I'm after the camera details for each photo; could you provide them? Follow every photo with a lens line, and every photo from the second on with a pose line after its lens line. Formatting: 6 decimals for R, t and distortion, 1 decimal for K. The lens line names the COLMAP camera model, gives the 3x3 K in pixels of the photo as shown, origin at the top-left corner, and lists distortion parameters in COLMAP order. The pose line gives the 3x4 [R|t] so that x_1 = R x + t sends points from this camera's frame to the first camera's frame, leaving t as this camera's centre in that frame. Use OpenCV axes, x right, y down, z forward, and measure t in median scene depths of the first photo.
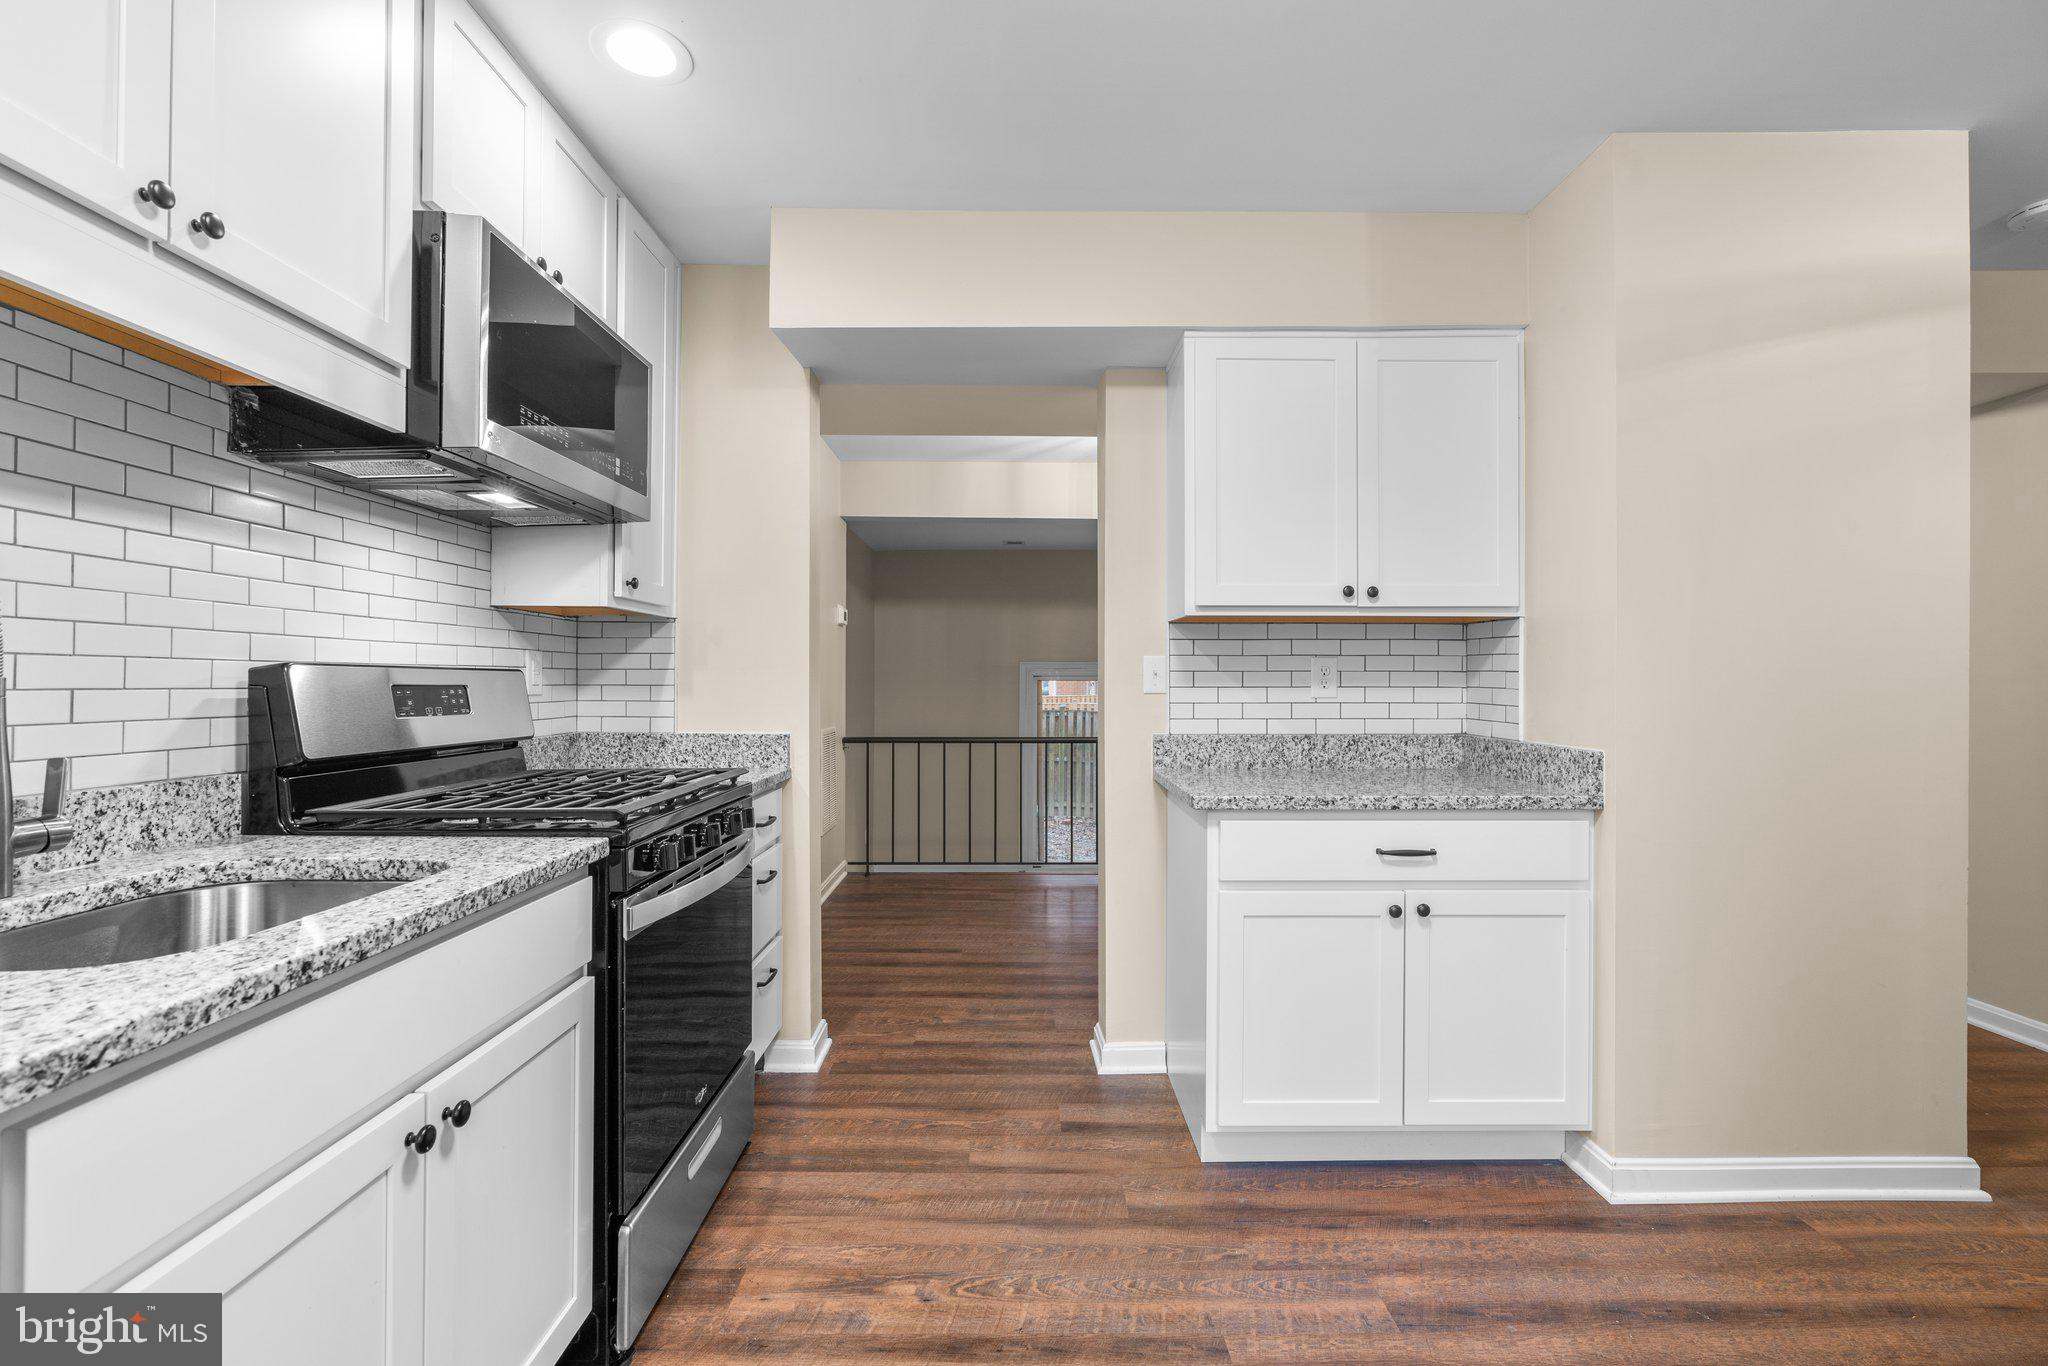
lens RADIAL K [[914.2, 0, 1017.2], [0, 914.2, 678.6], [0, 0, 1]] dist [-0.015209, 0.005534]
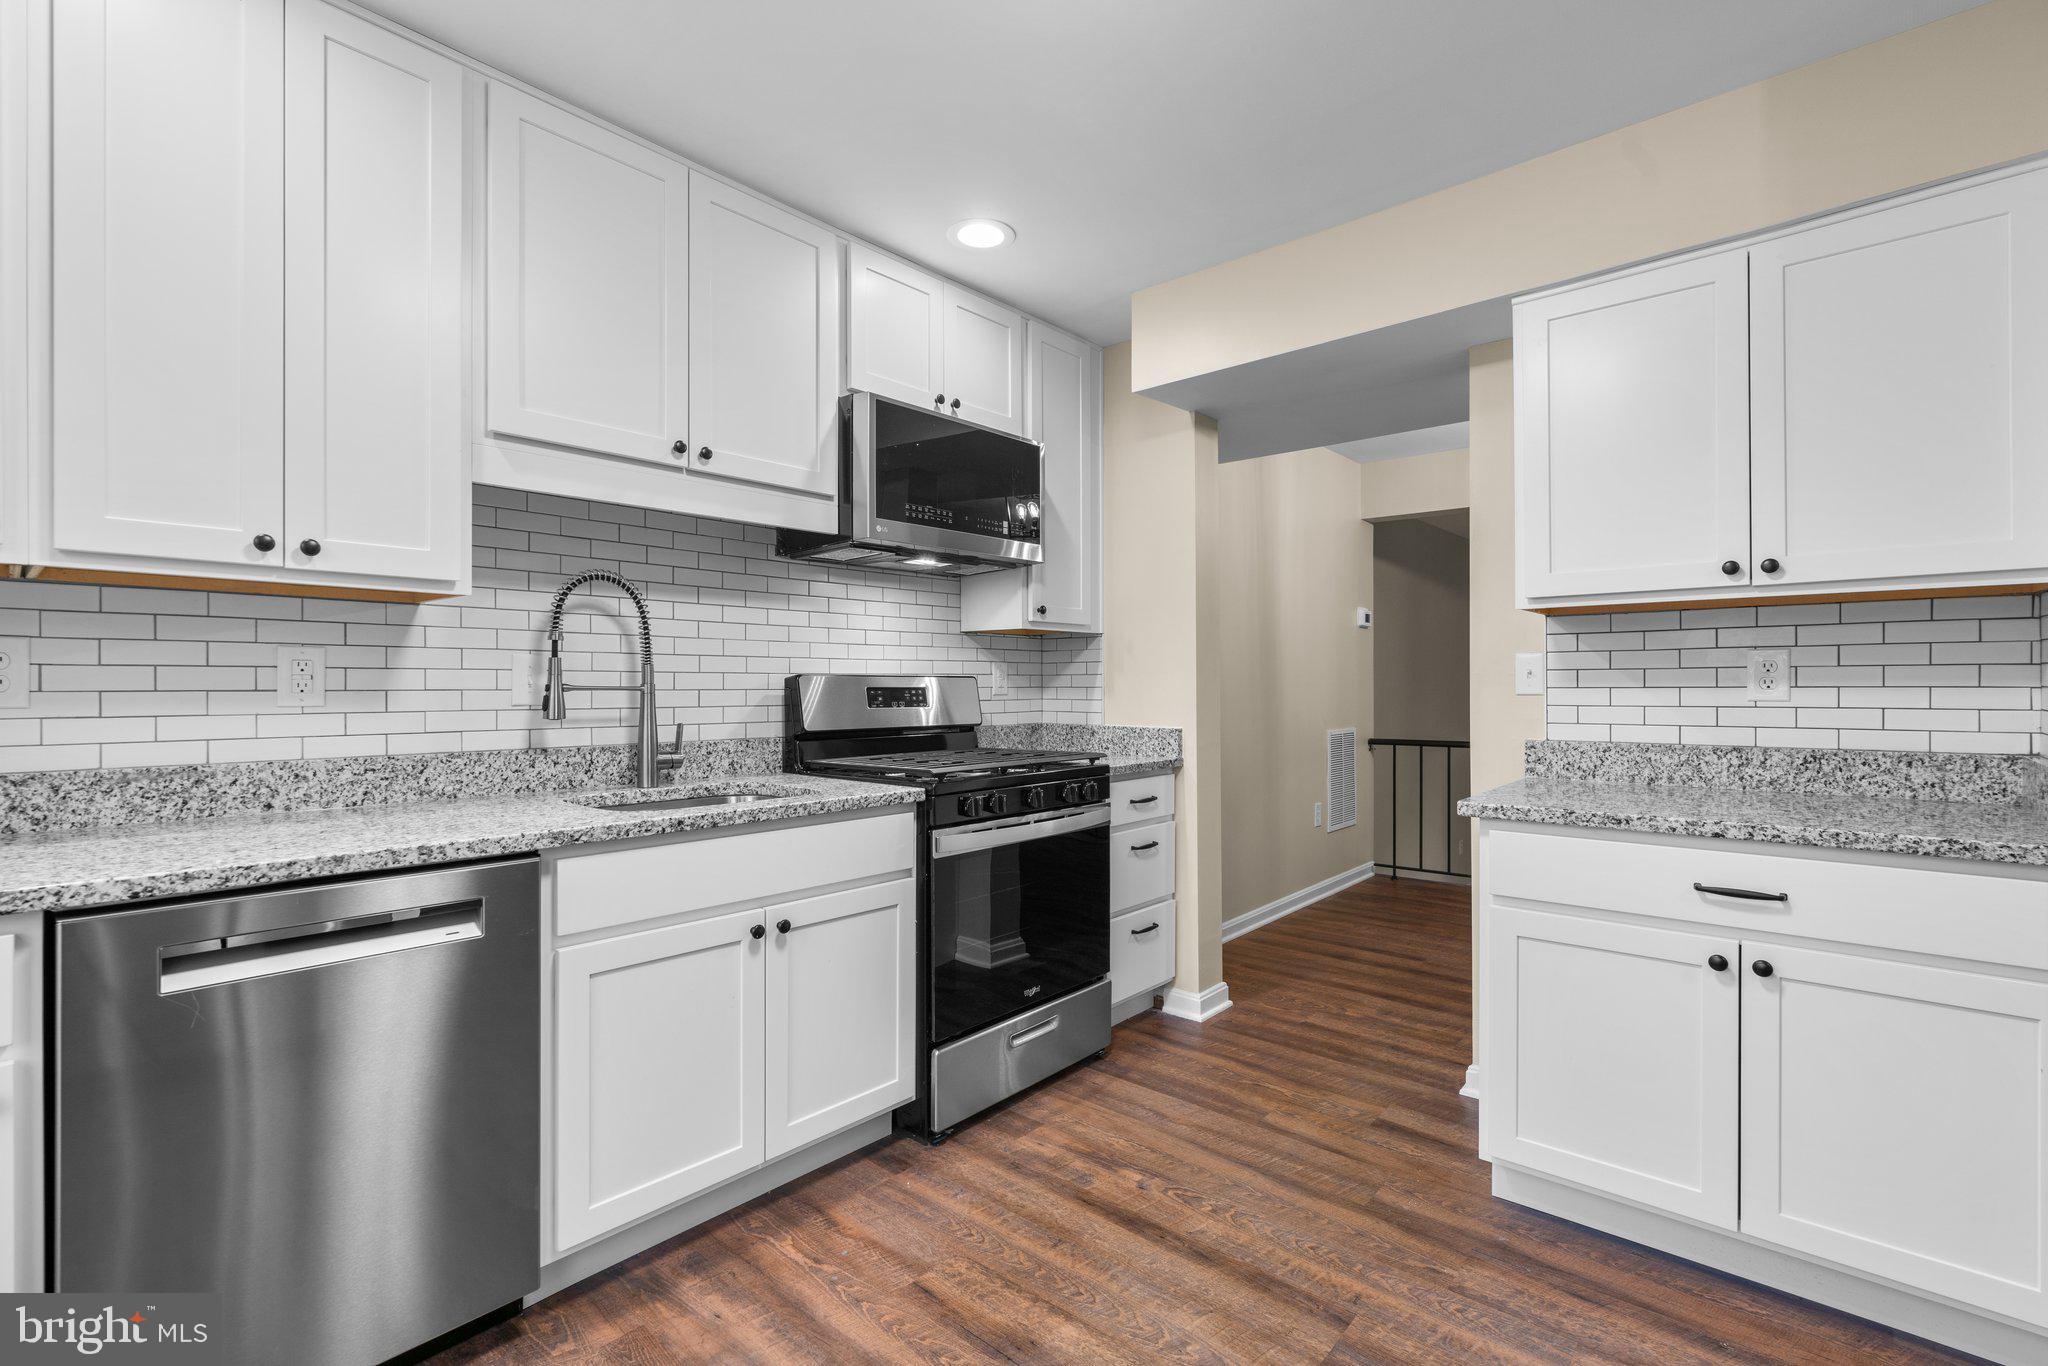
lens RADIAL K [[914.2, 0, 1015.5], [0, 914.2, 691.3], [0, 0, 1]] dist [-0.015209, 0.005534]
pose [[0.746456, 0.000219, -0.665435, 0.483095], [0.007336, 0.999936, 0.008558, 0.001730], [0.665394, -0.011270, 0.746407, -0.018085]]
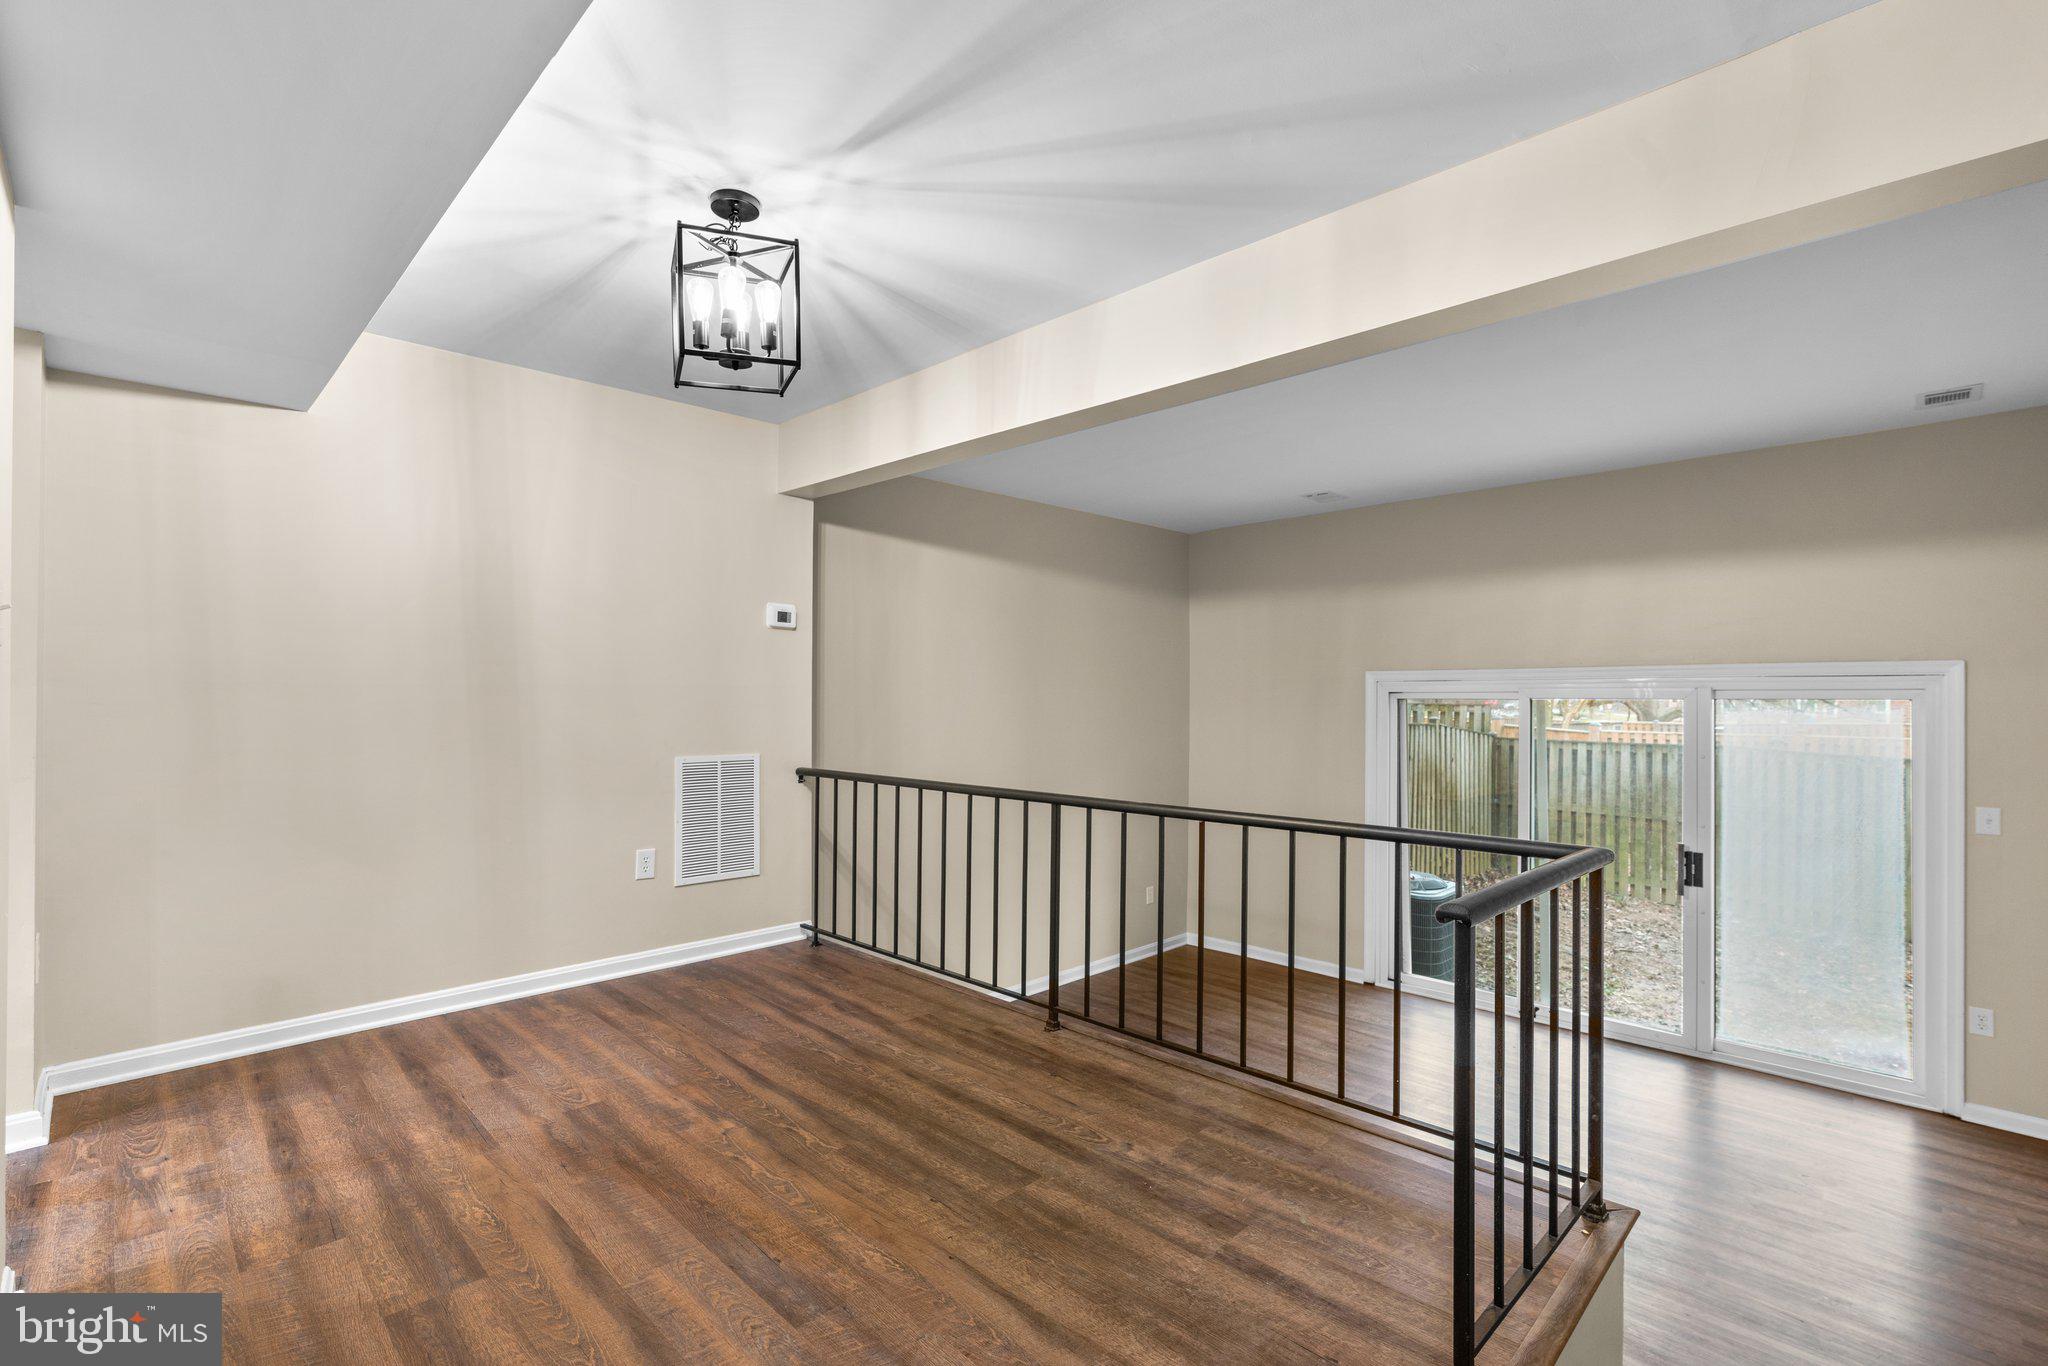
lens RADIAL K [[914.2, 0, 1006.5], [0, 914.2, 690.5], [0, 0, 1]] dist [-0.015209, 0.005534]
pose [[0.692270, -0.007549, -0.721600, 1.360821], [0.002760, 0.999966, -0.007813, 0.004555], [0.721634, 0.003418, 0.692267, 1.477149]]
